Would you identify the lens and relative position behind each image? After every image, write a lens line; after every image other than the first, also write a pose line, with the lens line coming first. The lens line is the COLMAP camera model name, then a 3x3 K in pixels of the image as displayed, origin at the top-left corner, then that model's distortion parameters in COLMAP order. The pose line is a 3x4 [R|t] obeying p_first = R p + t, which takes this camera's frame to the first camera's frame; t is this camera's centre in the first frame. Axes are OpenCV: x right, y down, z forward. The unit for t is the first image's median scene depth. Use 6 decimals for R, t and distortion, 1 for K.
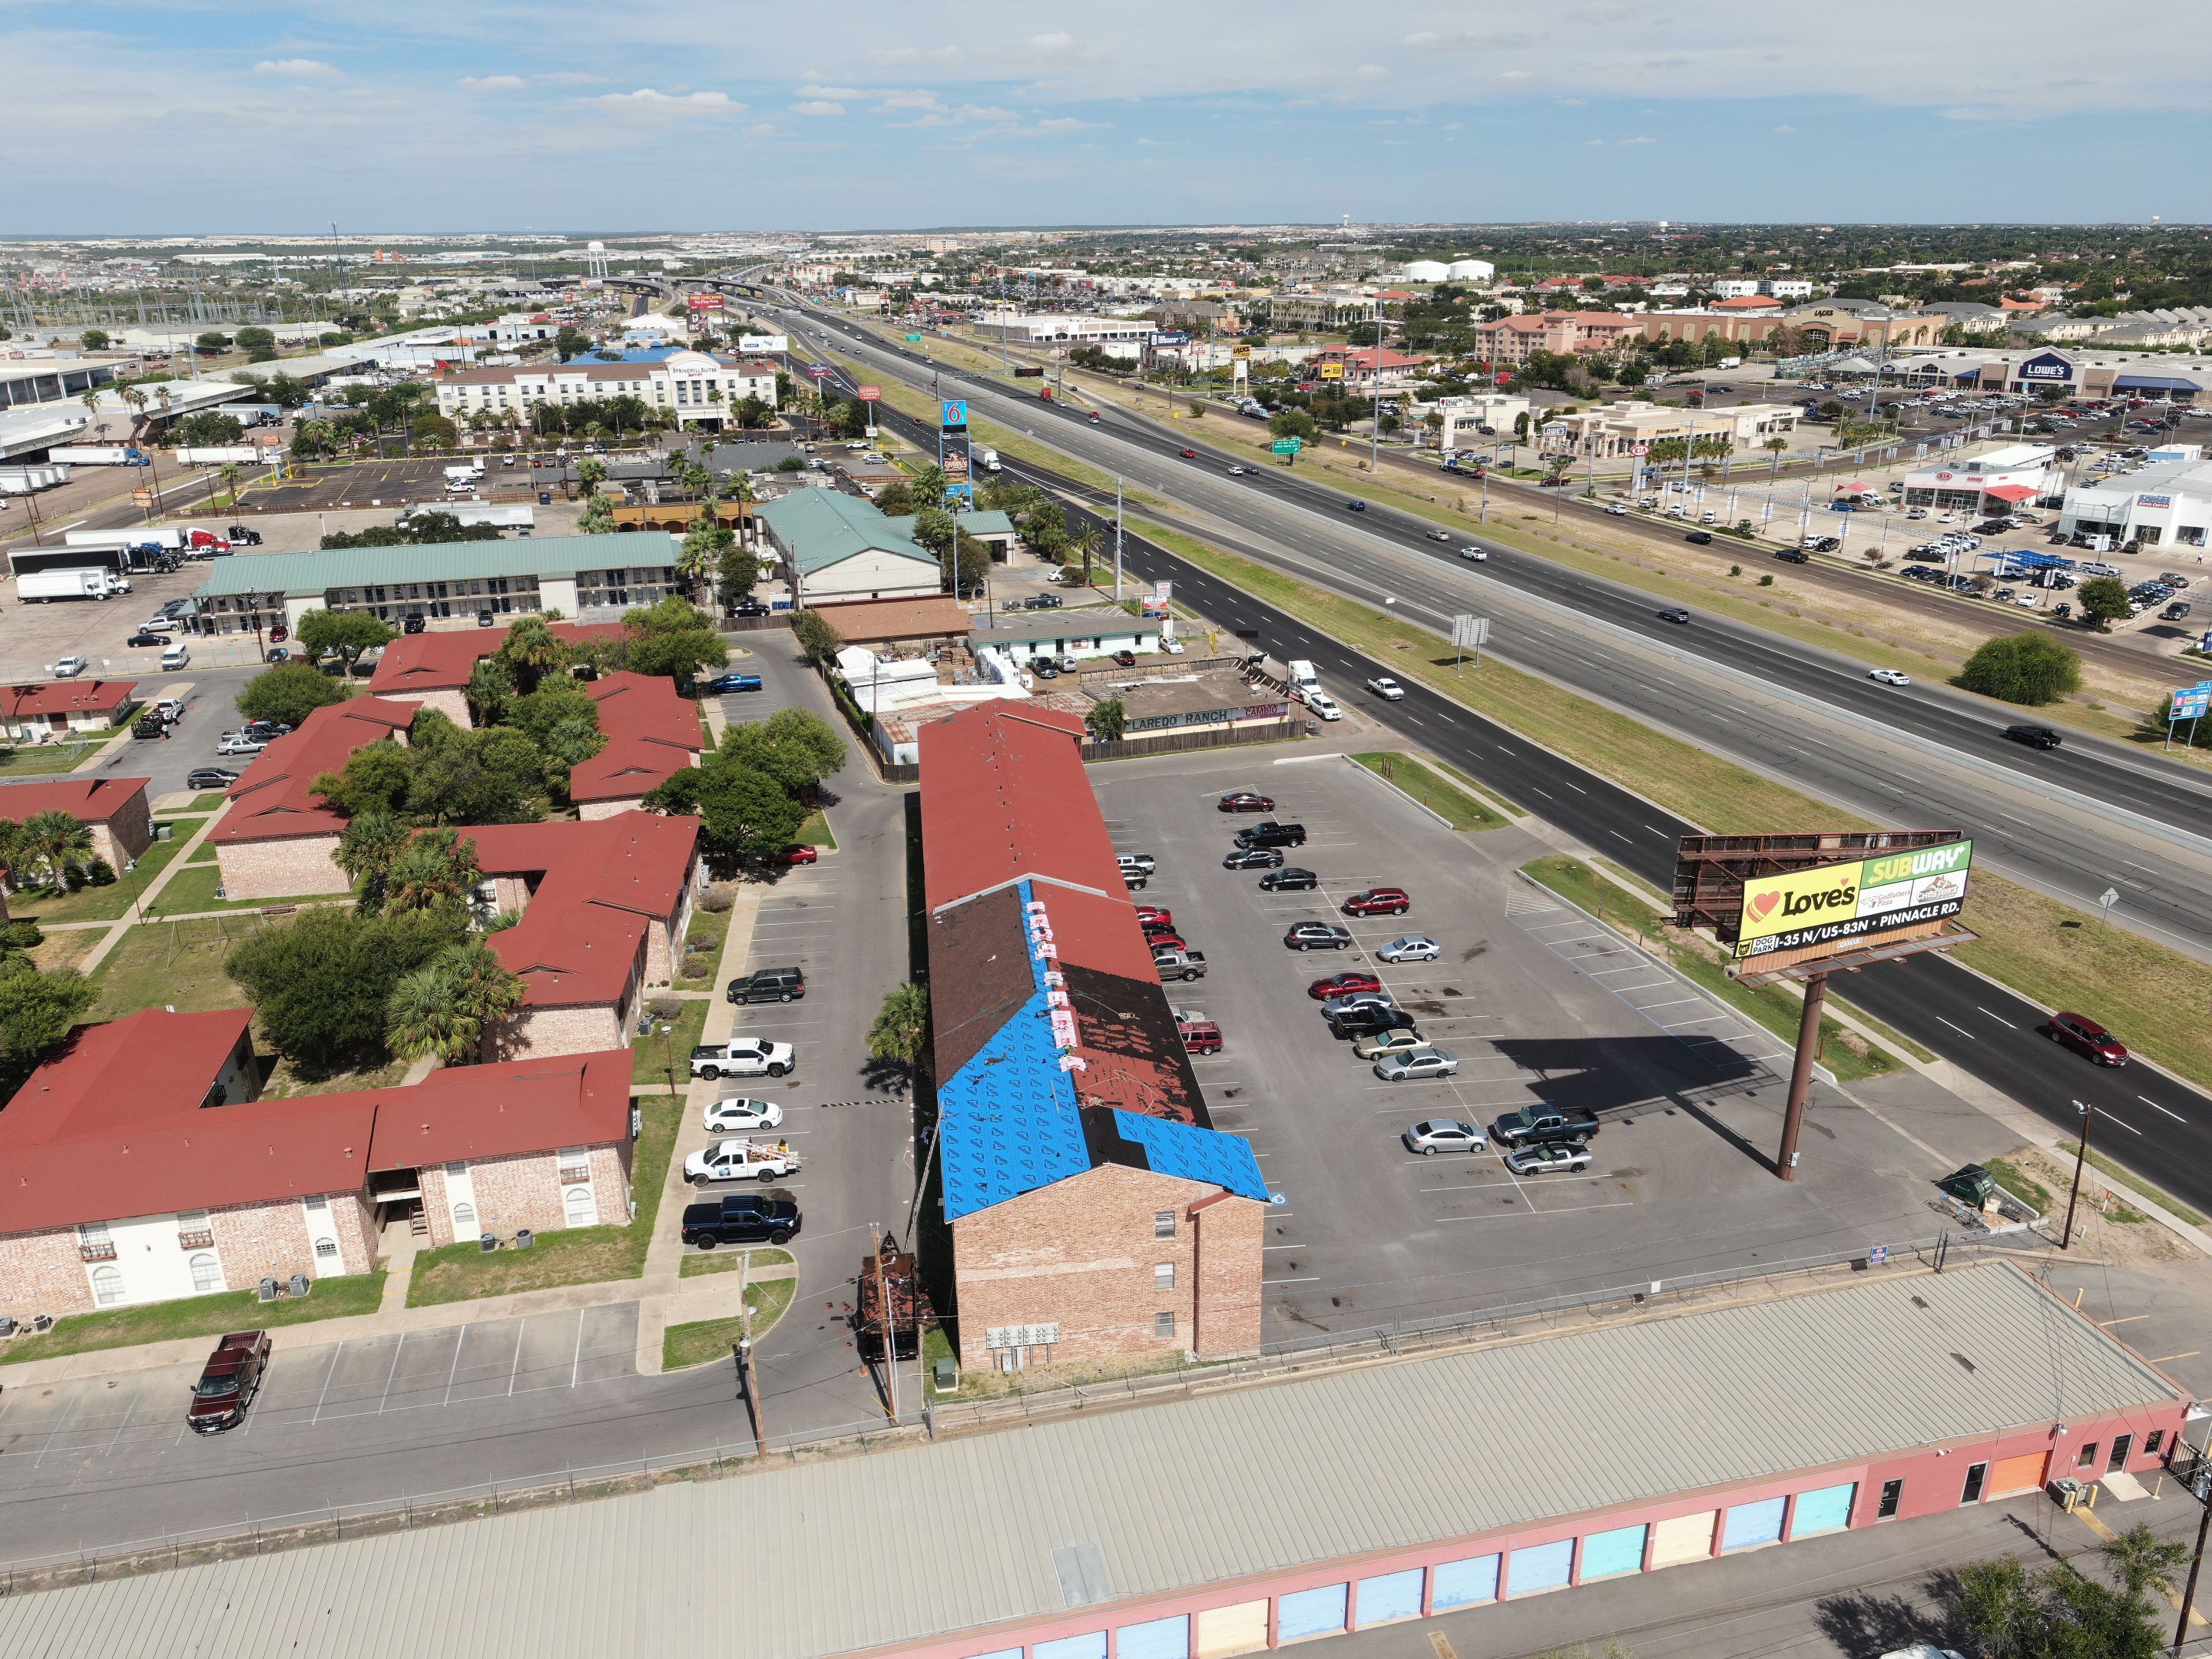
lens RADIAL K [[1595.2, 0, 1113.1], [0, 1595.2, 802.5], [0, 0, 1]] dist [-0.001399, -0.003046]
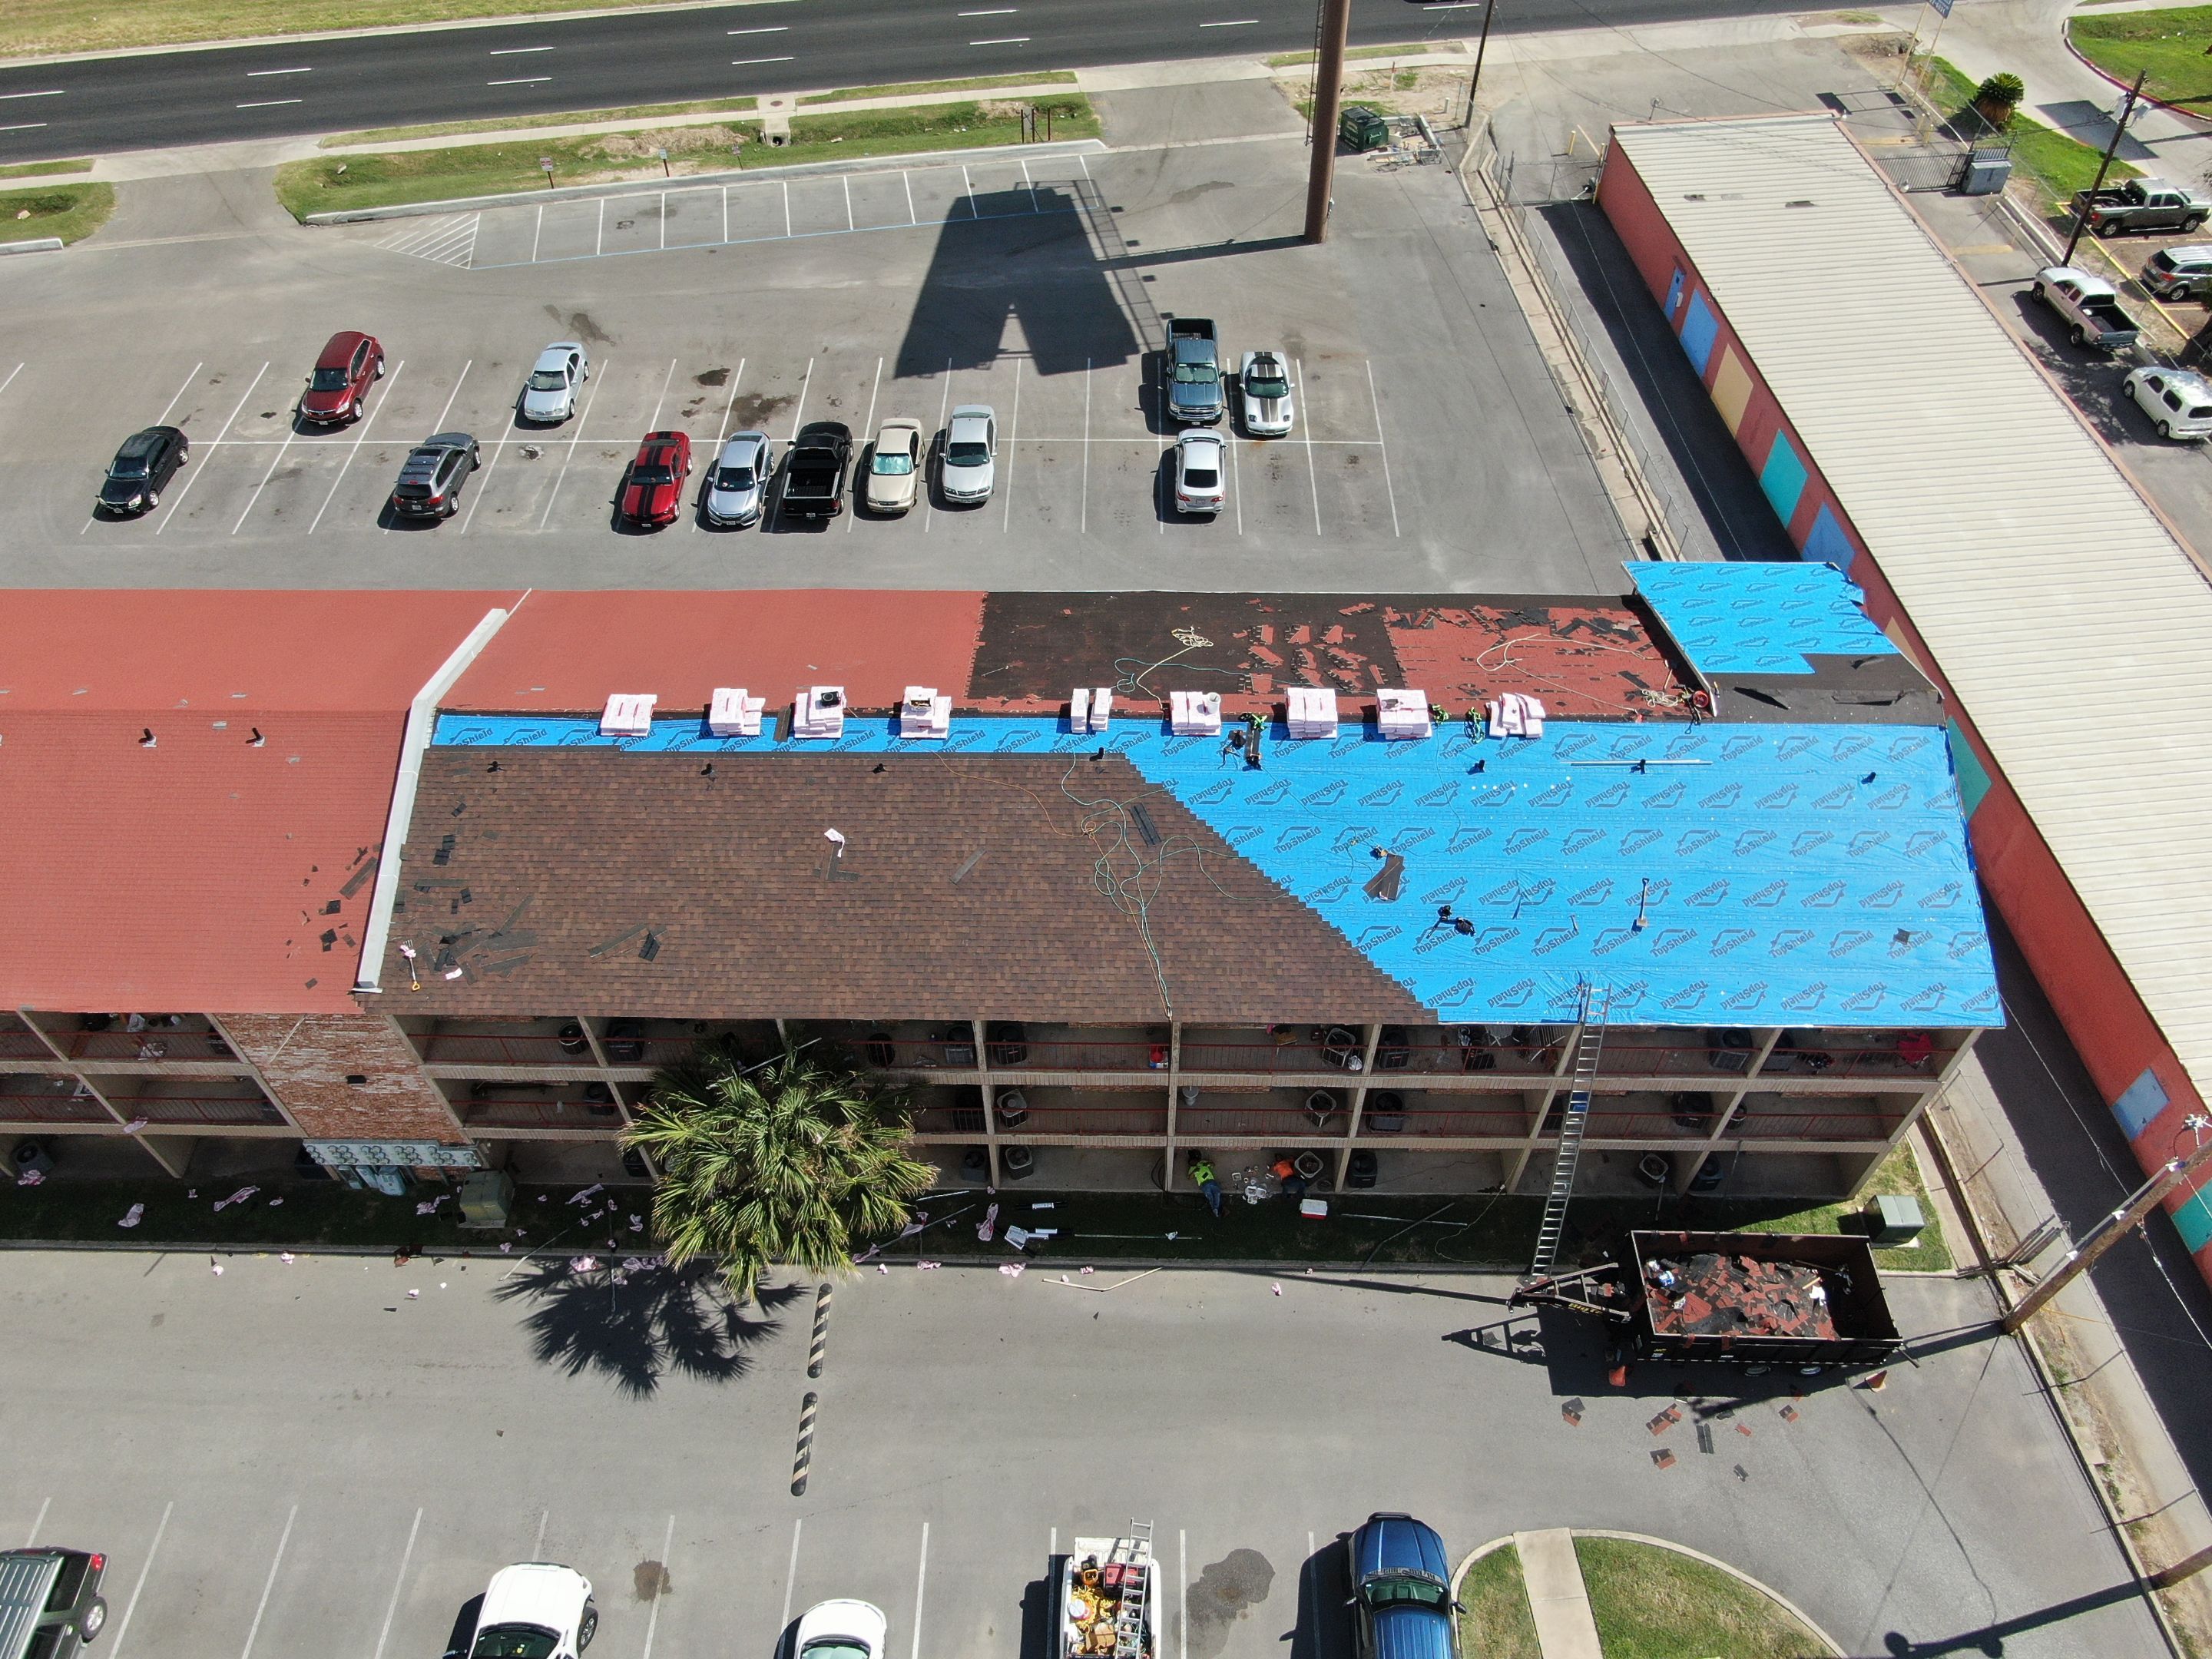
lens RADIAL K [[1589.2, 0, 1098.0], [0, 1589.2, 829.6], [0, 0, 1]] dist [-0.021359, 0.007397]
pose [[0.149109, -0.747695, 0.647084, -0.173868], [0.343892, 0.652762, 0.675012, -0.075689], [-0.927095, 0.121877, 0.354460, 0.471059]]
